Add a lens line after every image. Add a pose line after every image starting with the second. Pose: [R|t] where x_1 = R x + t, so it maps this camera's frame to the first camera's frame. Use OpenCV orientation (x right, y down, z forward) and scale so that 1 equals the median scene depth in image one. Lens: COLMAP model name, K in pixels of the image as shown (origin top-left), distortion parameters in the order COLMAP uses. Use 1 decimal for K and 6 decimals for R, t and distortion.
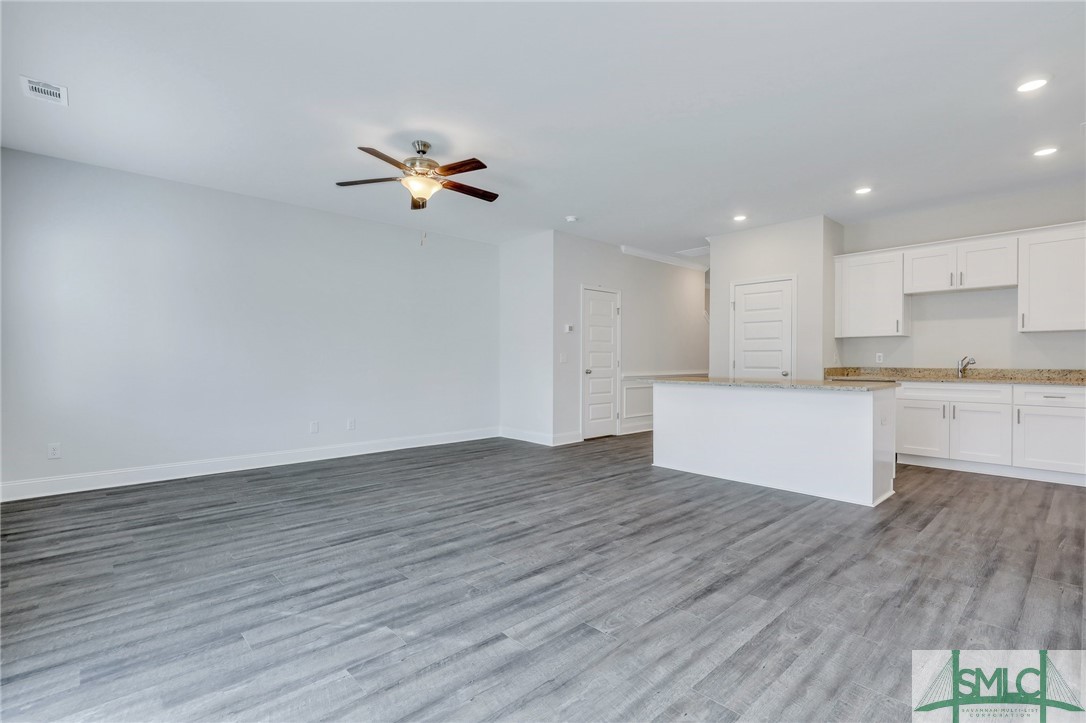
lens RADIAL K [[506.1, 0, 548.1], [0, 506.1, 361.3], [0, 0, 1]] dist [0.003894, 0.000145]
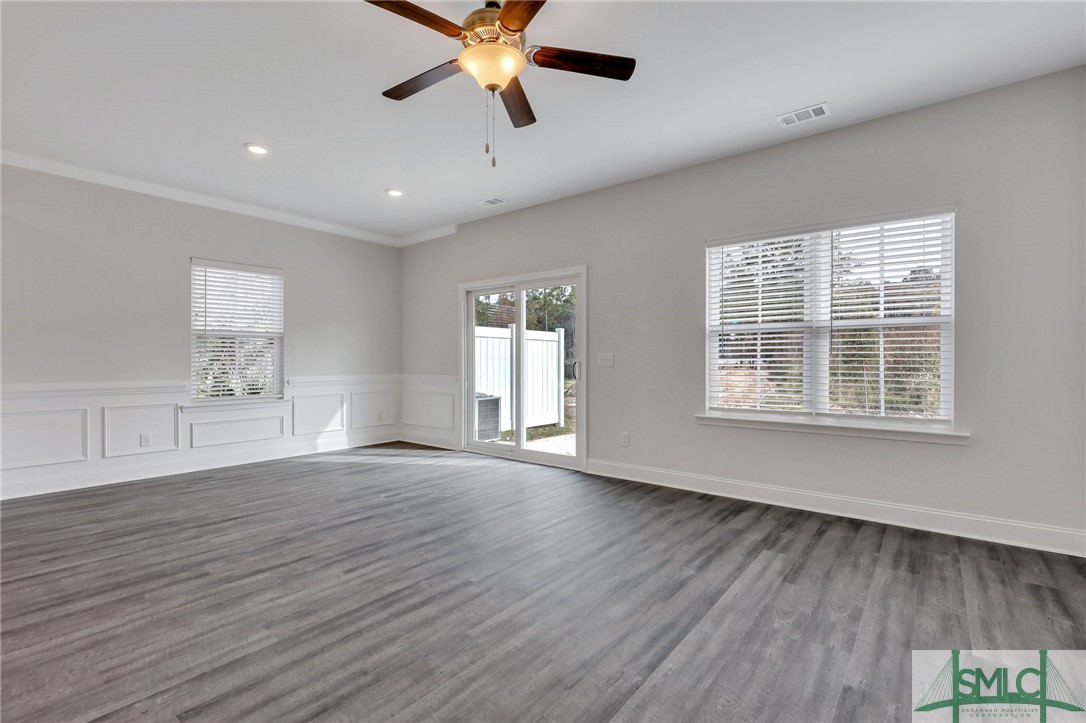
lens RADIAL K [[493.1, 0, 544.3], [0, 493.1, 360.6], [0, 0, 1]] dist [-0.001276, 0.000546]
pose [[-0.989718, 0.001223, -0.143025, -0.278963], [0.000963, 0.999998, 0.001886, -0.003245], [0.143027, 0.001729, -0.989717, 1.958144]]
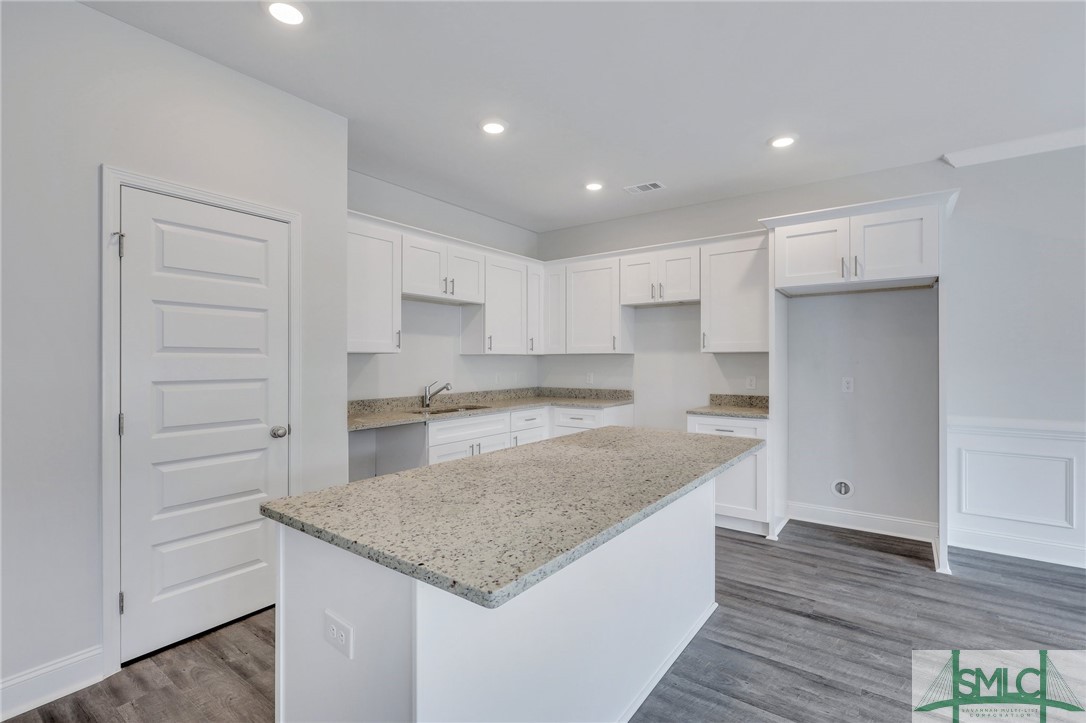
lens RADIAL K [[493.1, 0, 544.3], [0, 493.1, 360.6], [0, 0, 1]] dist [-0.001276, 0.000546]
pose [[-0.187155, -0.000562, 0.982330, 0.004183], [0.004471, 0.999989, 0.001423, -0.072813], [-0.982320, 0.004658, -0.187150, 1.657684]]
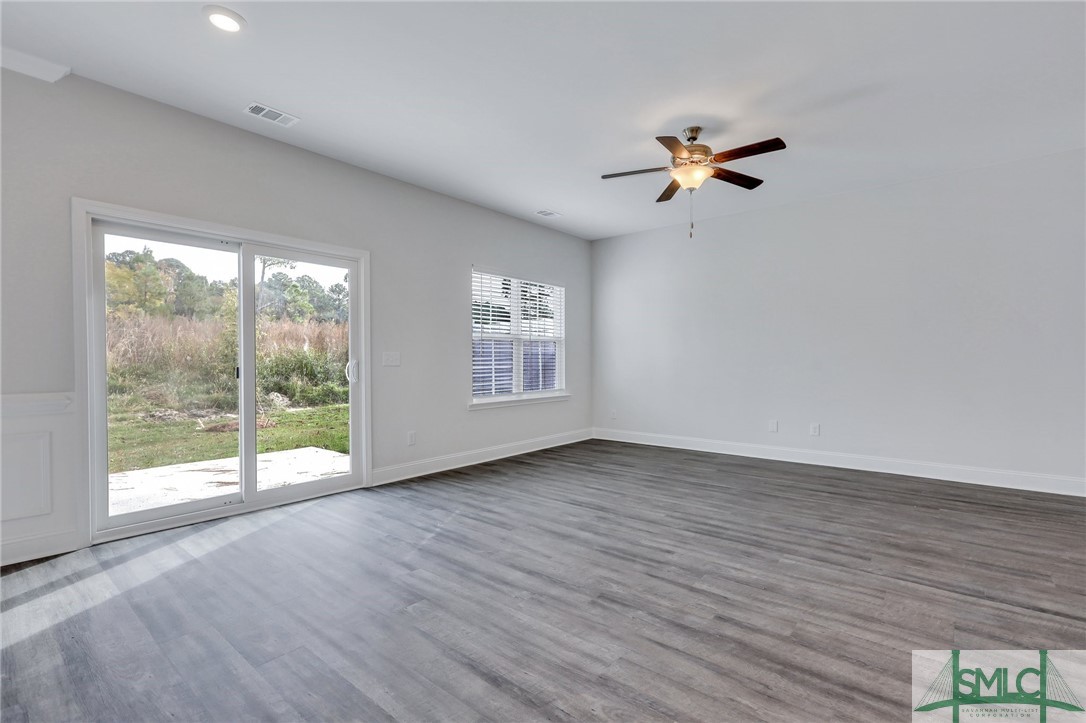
lens RADIAL K [[493.1, 0, 544.3], [0, 493.1, 360.6], [0, 0, 1]] dist [-0.001276, 0.000546]
pose [[0.121589, 0.001099, -0.992580, 0.788896], [0.000187, 0.999999, 0.001130, -0.000554], [0.992580, -0.000323, 0.121589, 0.762250]]
